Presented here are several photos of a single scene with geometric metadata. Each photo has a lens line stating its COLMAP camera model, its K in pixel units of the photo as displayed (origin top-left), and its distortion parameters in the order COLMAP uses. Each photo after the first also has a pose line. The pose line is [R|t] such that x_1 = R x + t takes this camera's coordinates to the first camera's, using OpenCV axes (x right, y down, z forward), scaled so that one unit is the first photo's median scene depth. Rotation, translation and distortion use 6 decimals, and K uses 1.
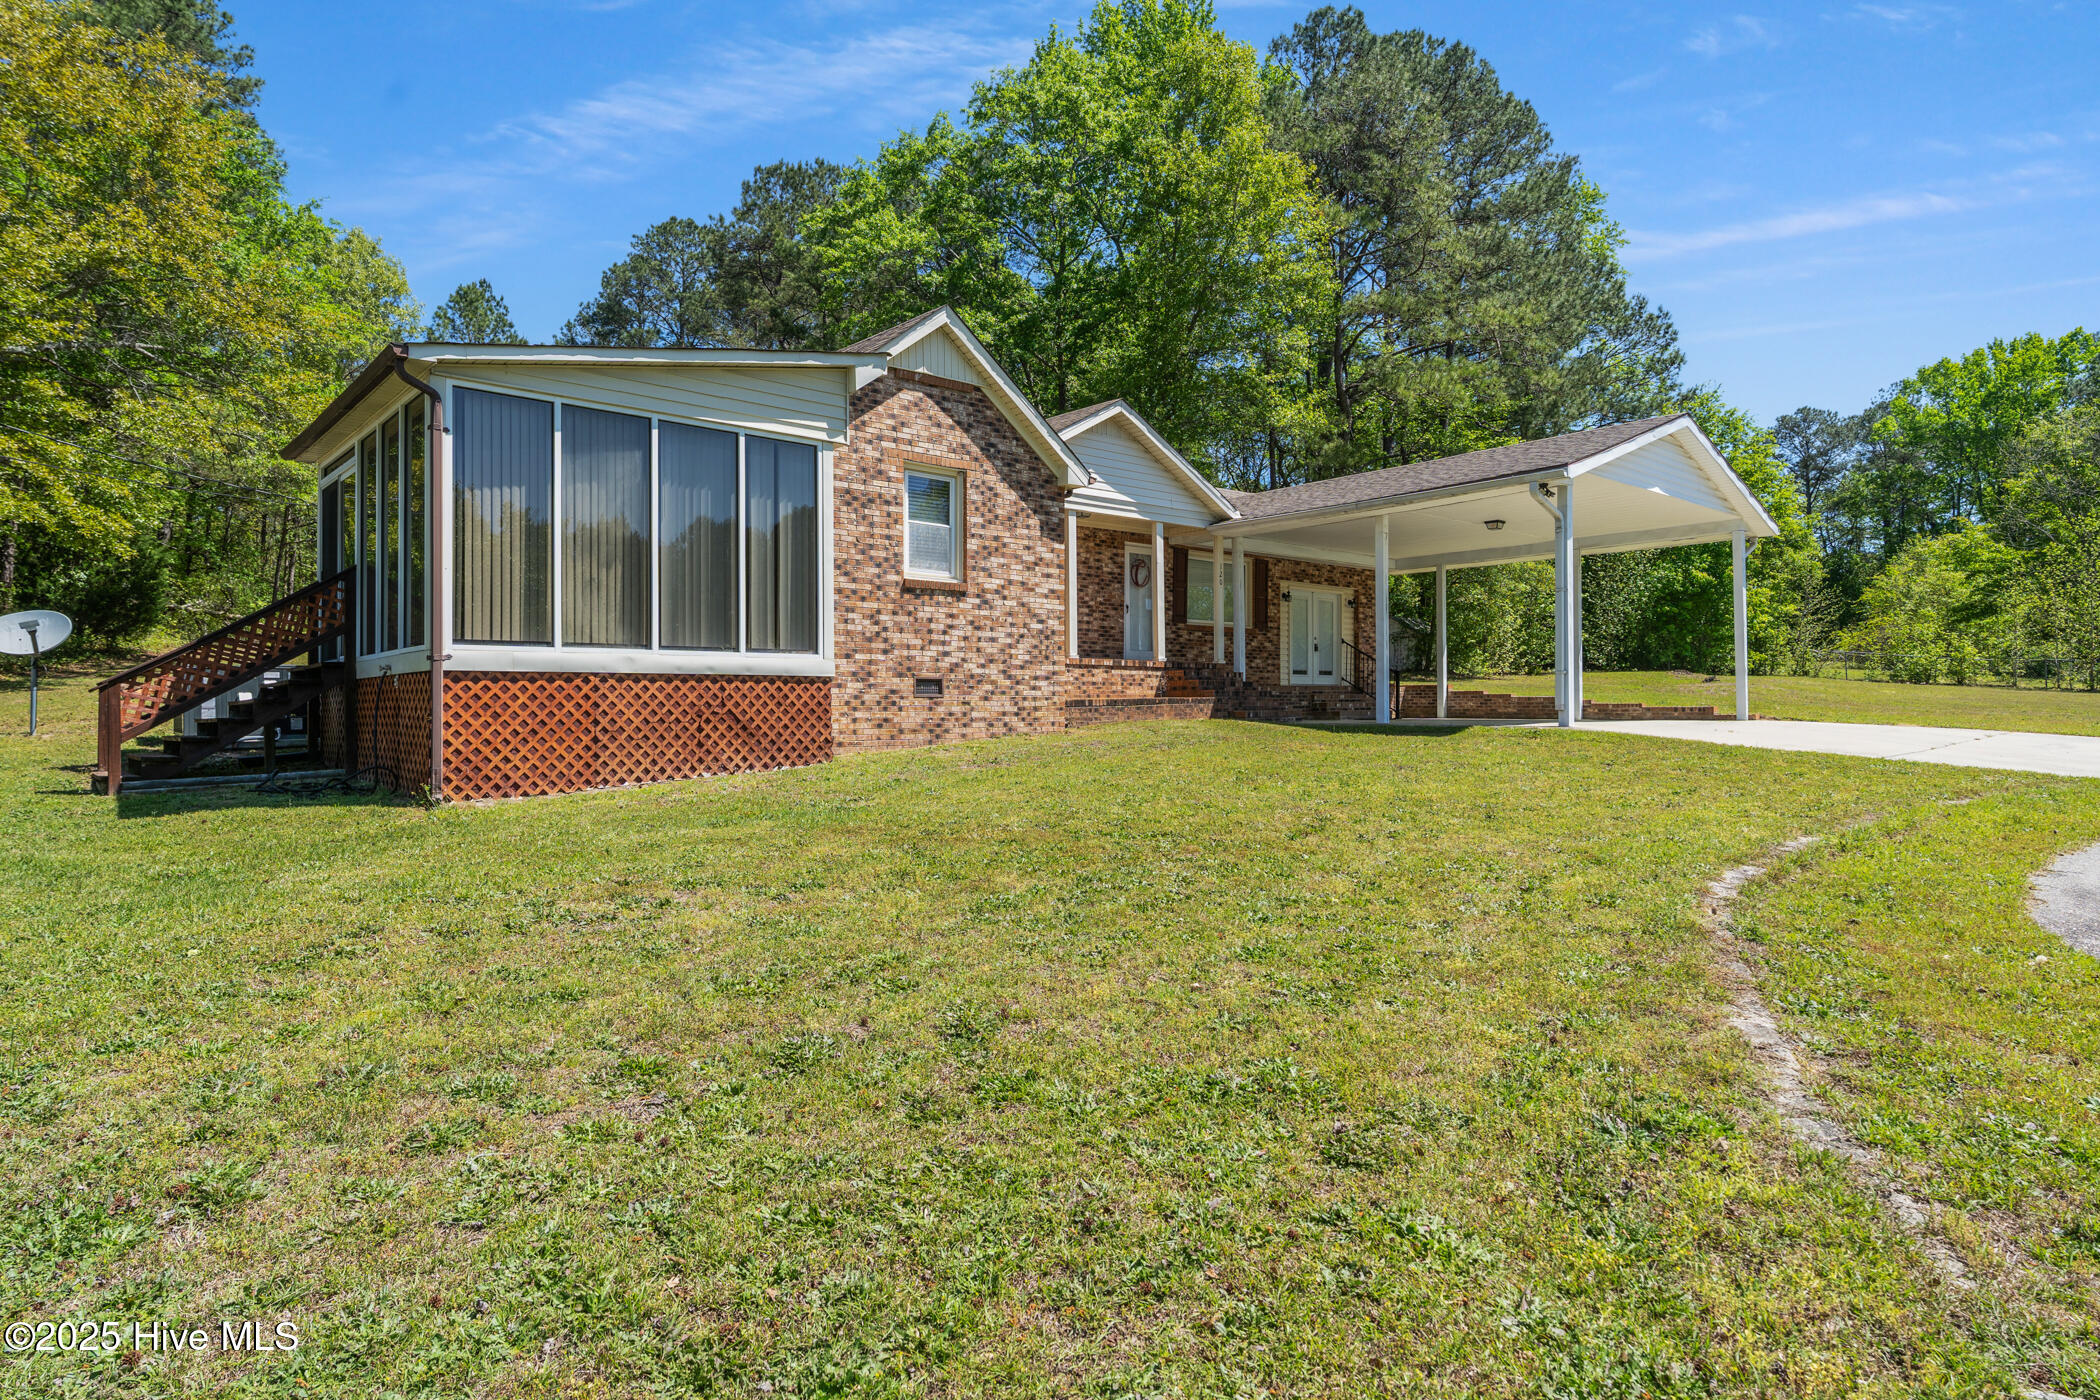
lens RADIAL K [[1135.9, 0, 1053.2], [0, 1135.9, 705.5], [0, 0, 1]] dist [-0.002458, 0.000936]
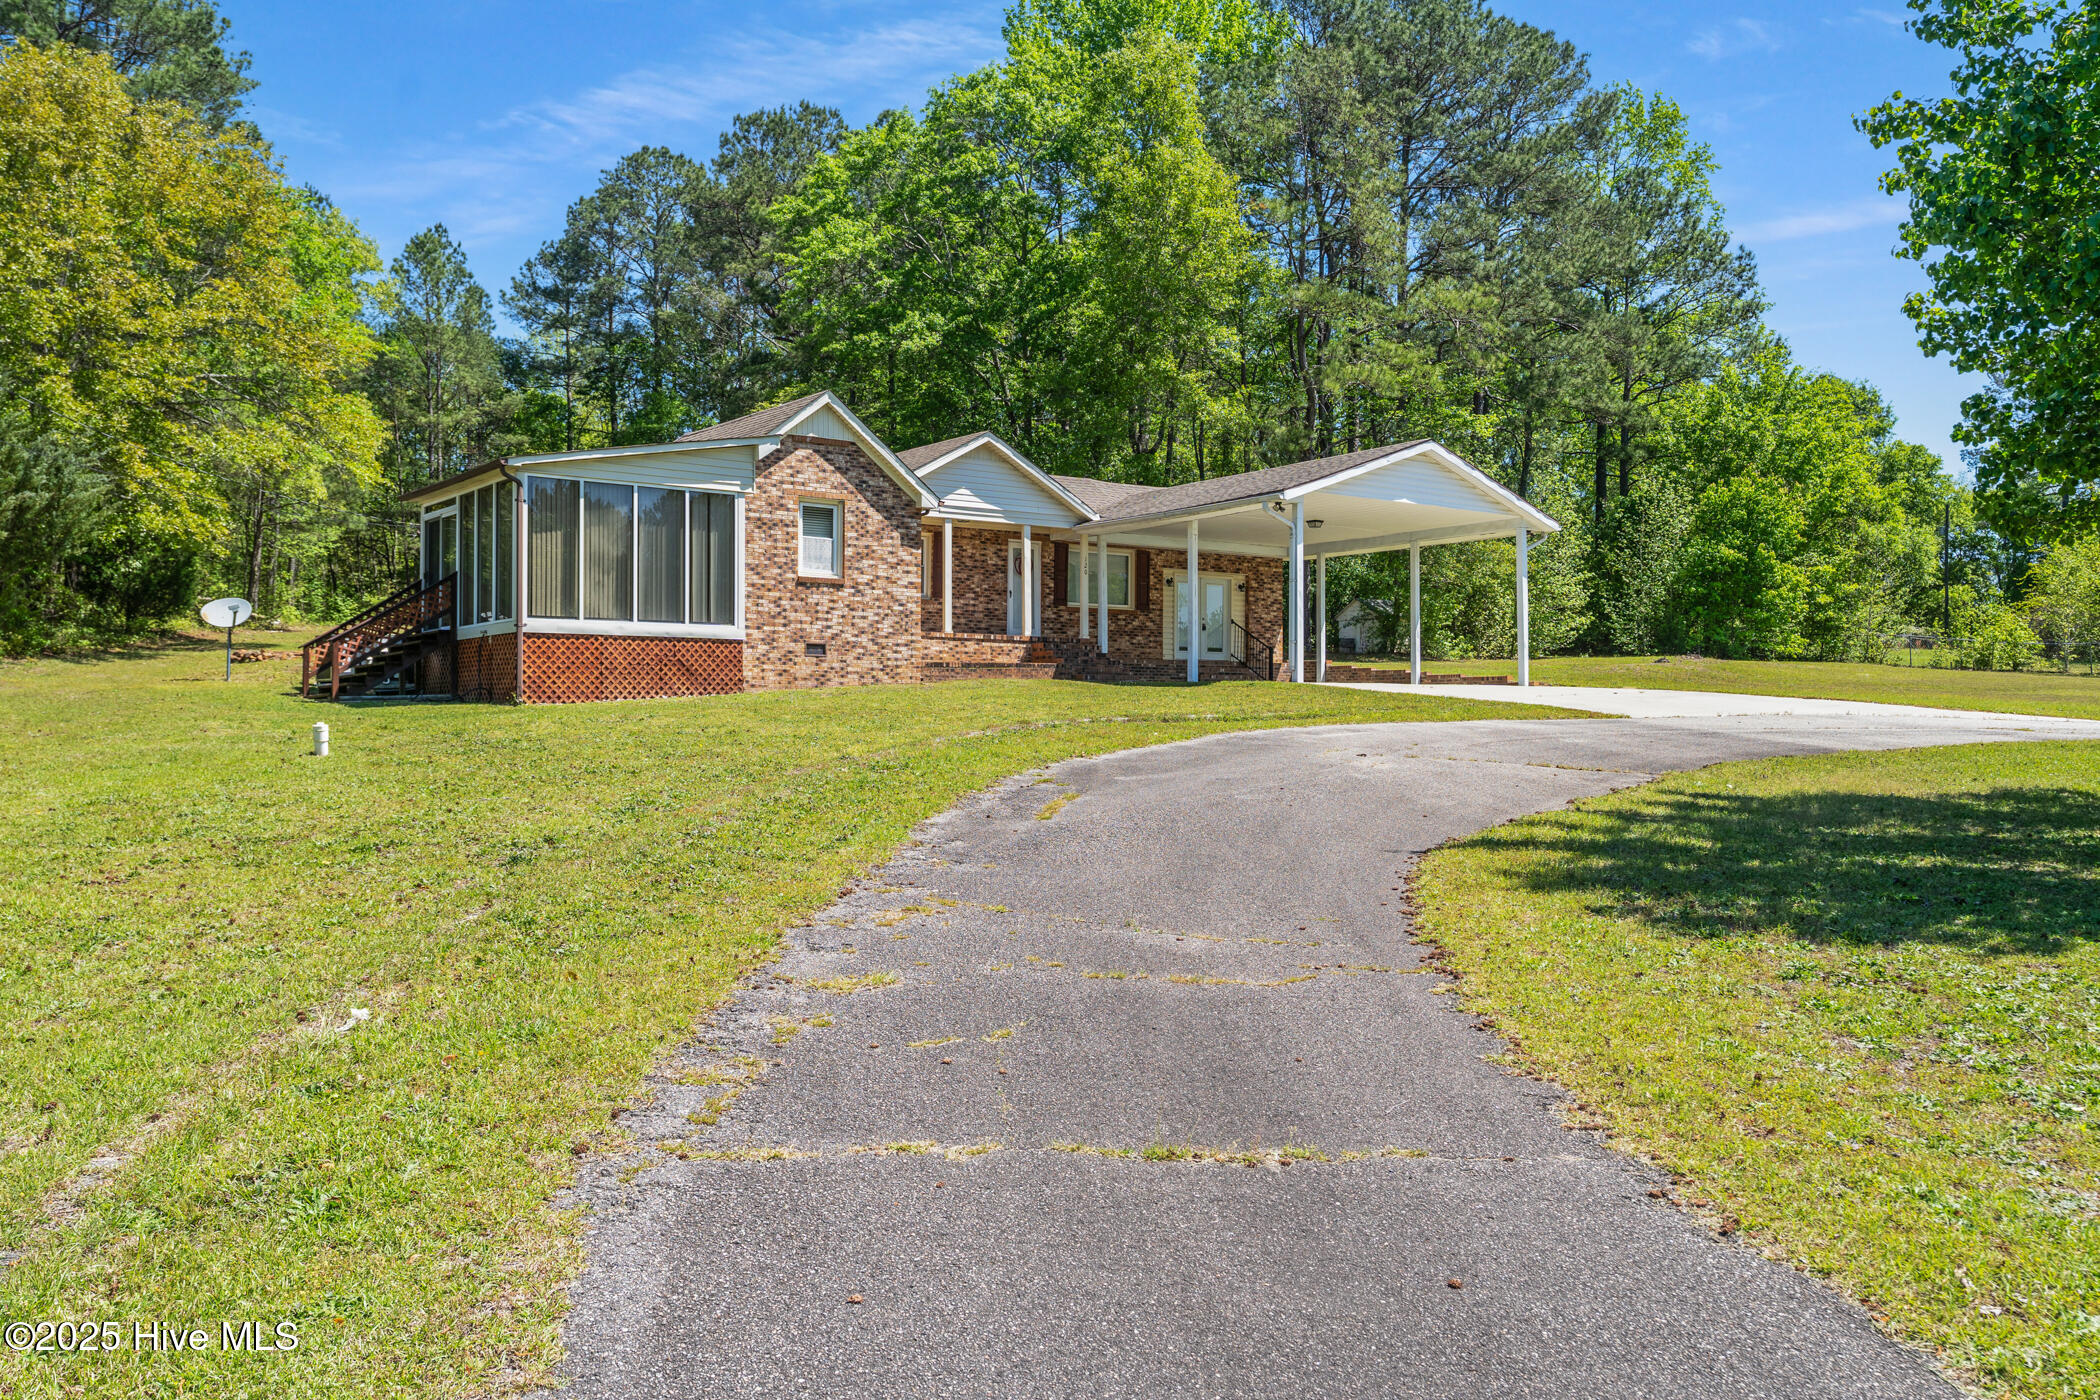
lens RADIAL K [[1576.1, 0, 1050.0], [0, 1576.1, 700.0], [0, 0, 1]] dist [0.007024, -0.002354]
pose [[0.997489, 0.002532, -0.070770, 0.326779], [-0.003419, 0.999917, -0.012422, 0.071163], [0.070733, 0.012633, 0.997415, -0.980274]]
